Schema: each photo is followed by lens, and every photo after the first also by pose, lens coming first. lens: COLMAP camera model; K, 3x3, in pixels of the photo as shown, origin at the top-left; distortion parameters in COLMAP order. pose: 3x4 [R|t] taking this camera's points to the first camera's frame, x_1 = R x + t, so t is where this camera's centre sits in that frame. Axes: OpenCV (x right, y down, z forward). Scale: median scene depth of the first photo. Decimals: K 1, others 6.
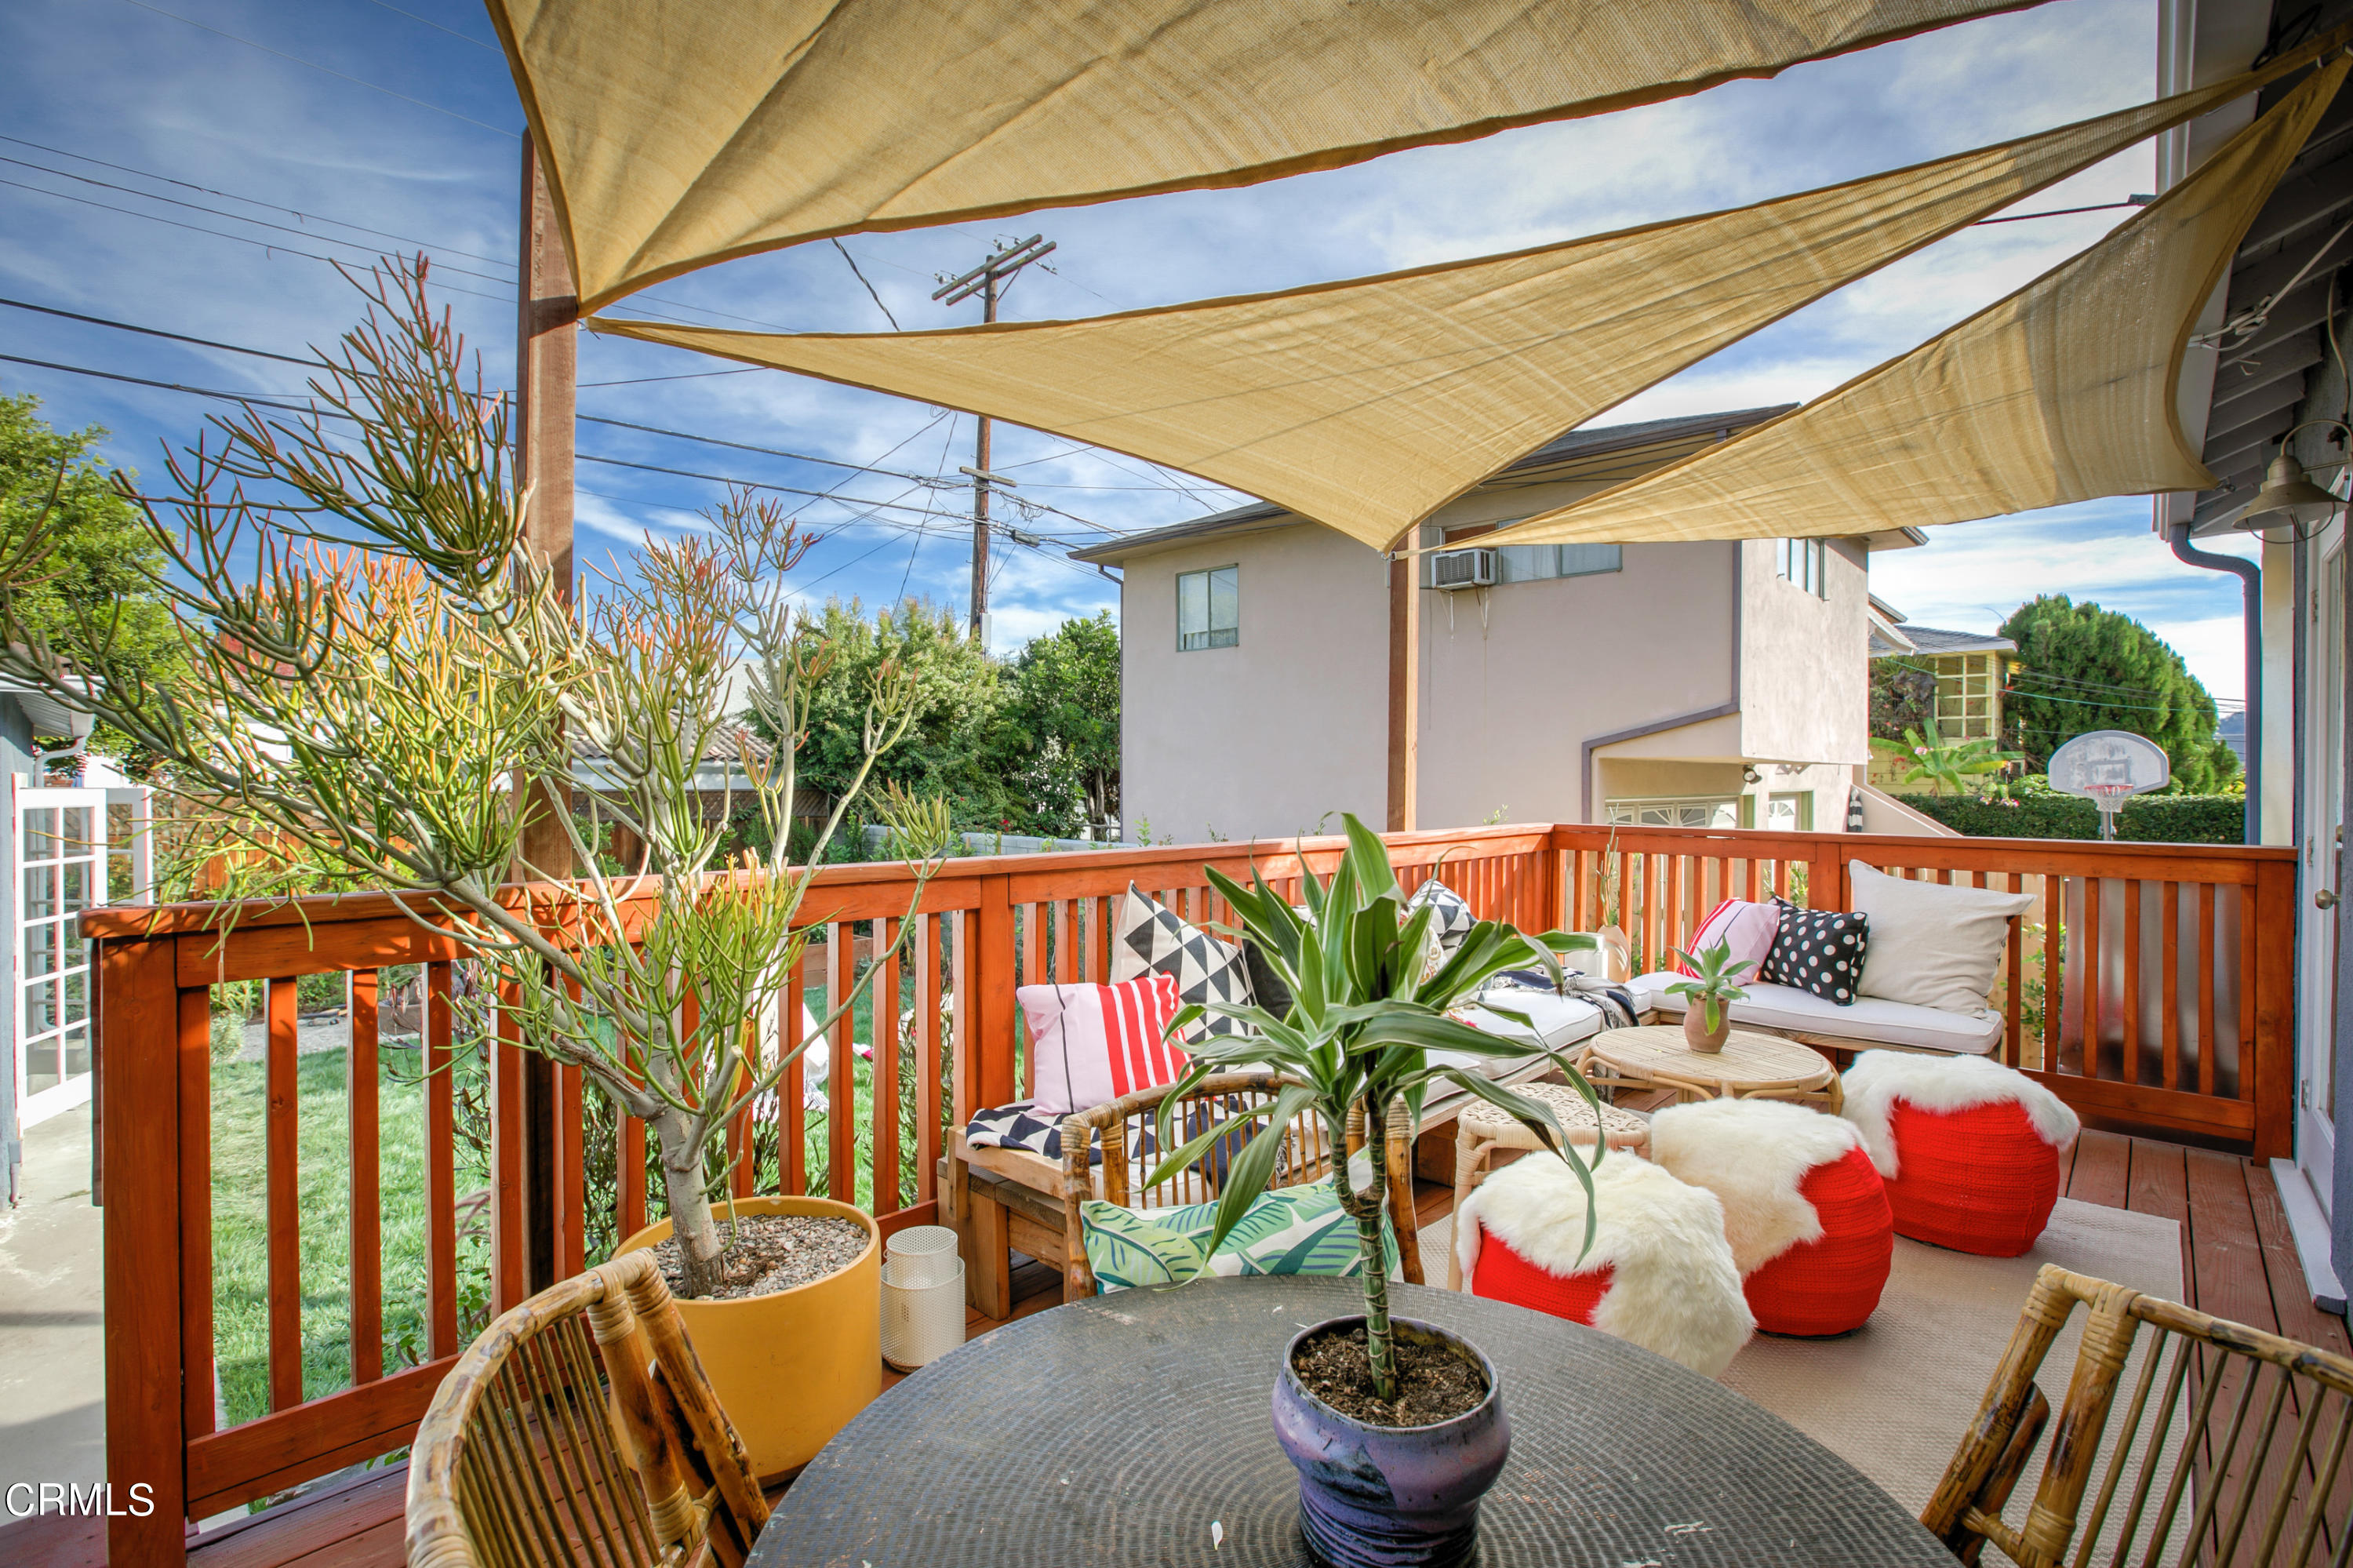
lens RADIAL K [[1055.3, 0, 1176.5], [0, 1055.3, 784.0], [0, 0, 1]] dist [-0.058070, 0.021309]
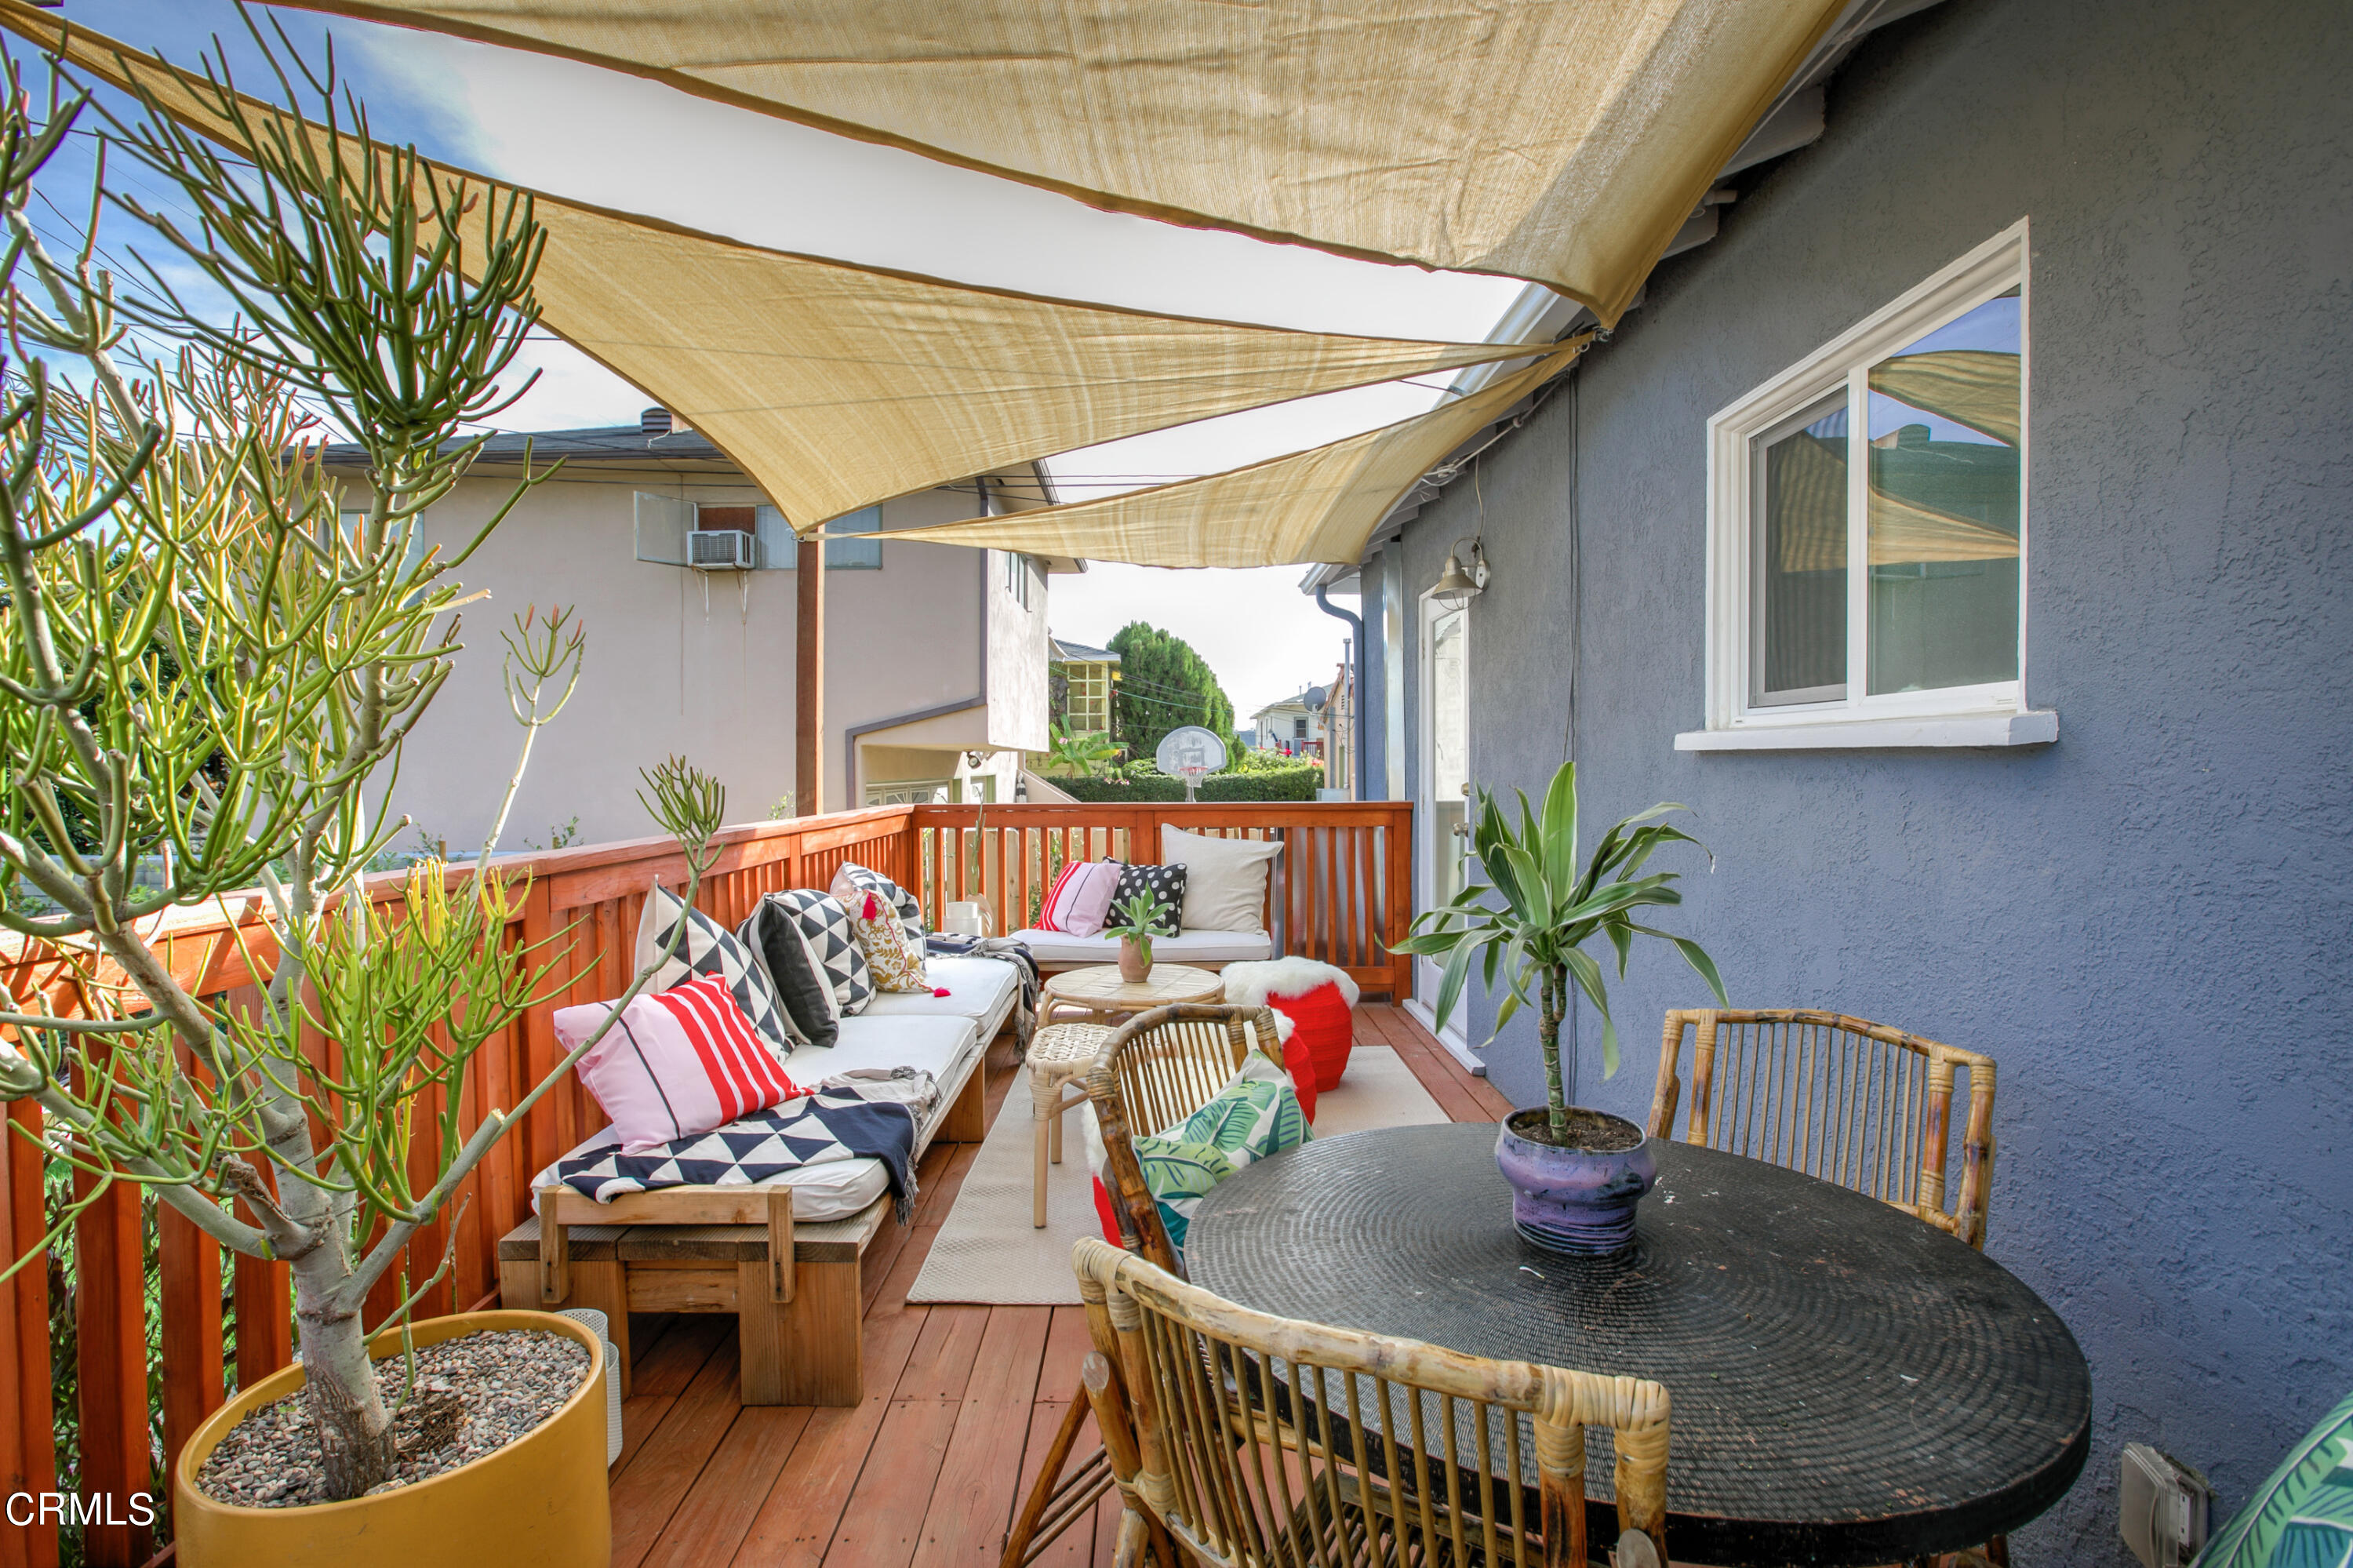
lens RADIAL K [[1052.6, 0, 1176.5], [0, 1052.6, 784.0], [0, 0, 1]] dist [-0.112289, 0.077358]
pose [[0.725886, -0.019271, 0.687545, -0.221683], [0.011744, 0.999809, 0.015624, 0.005008], [-0.687715, -0.003267, 0.725973, 0.056139]]
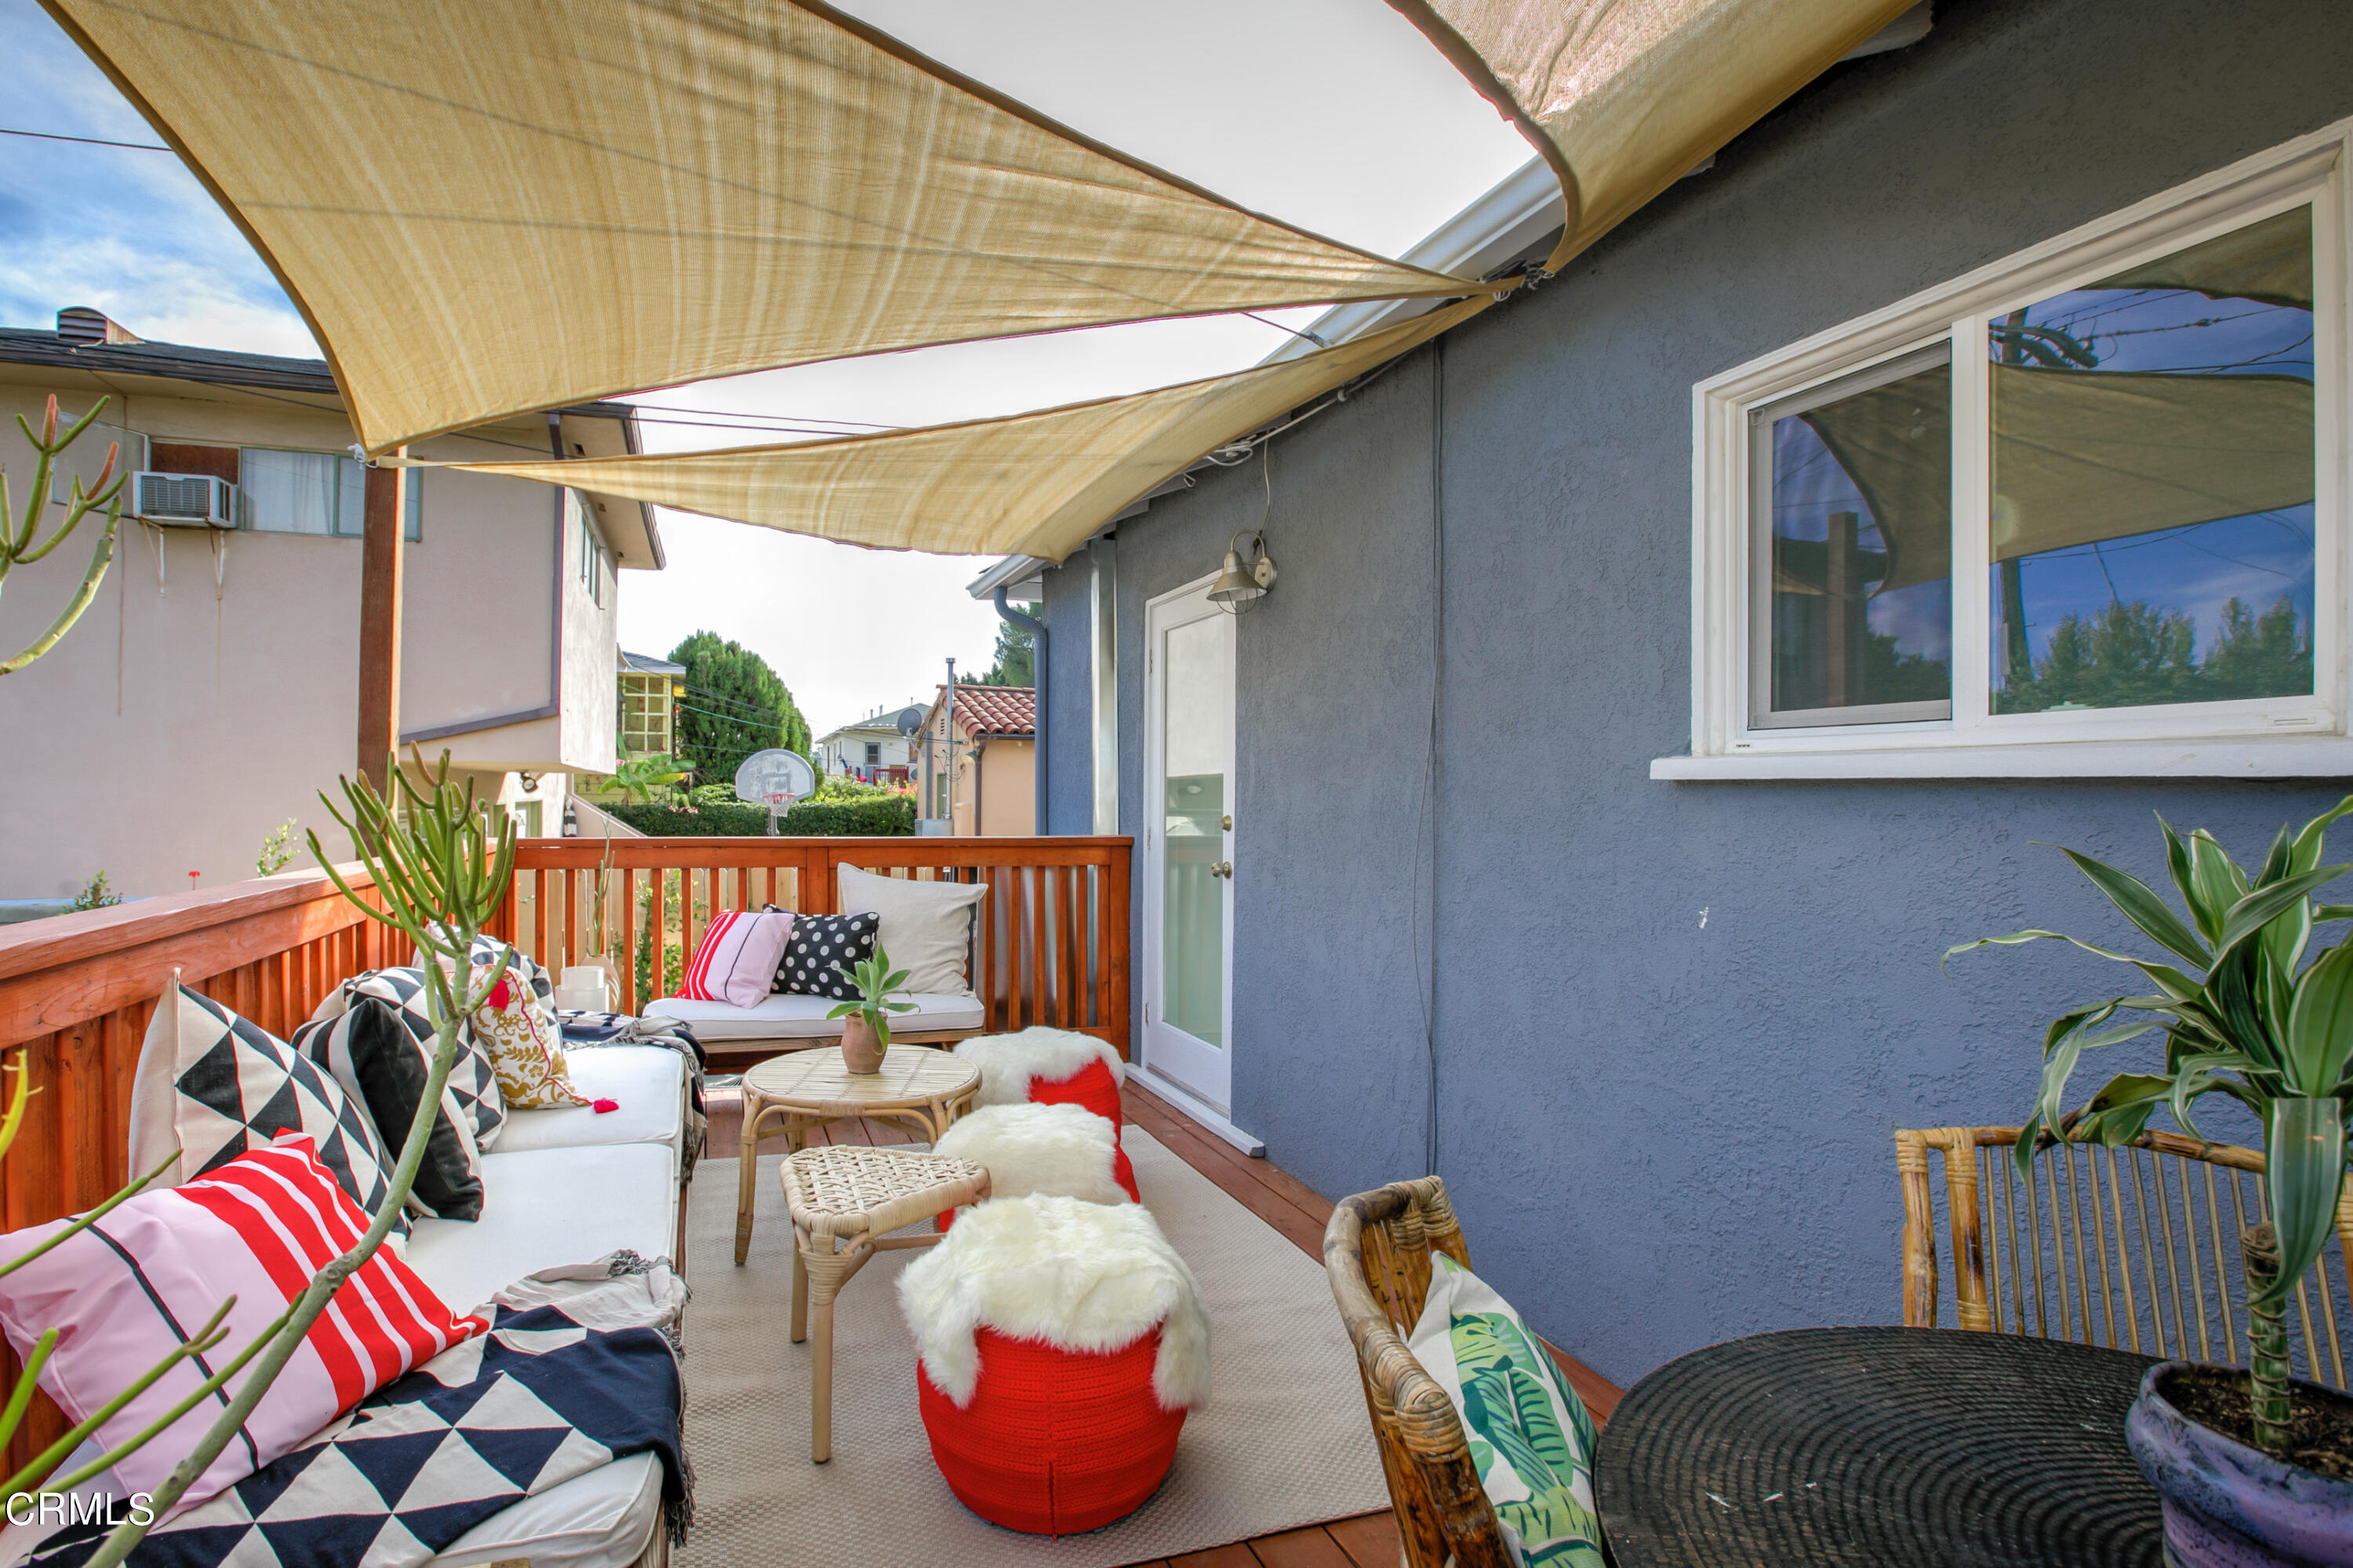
lens RADIAL K [[1107.0, 0, 1067.8], [0, 1107.0, 795.5], [0, 0, 1]] dist [-0.067567, 0.024034]
pose [[0.495549, -0.000869, 0.868580, -0.194552], [0.000129, 1.000000, 0.000927, 0.005315], [-0.868580, -0.000347, 0.495549, 0.261417]]
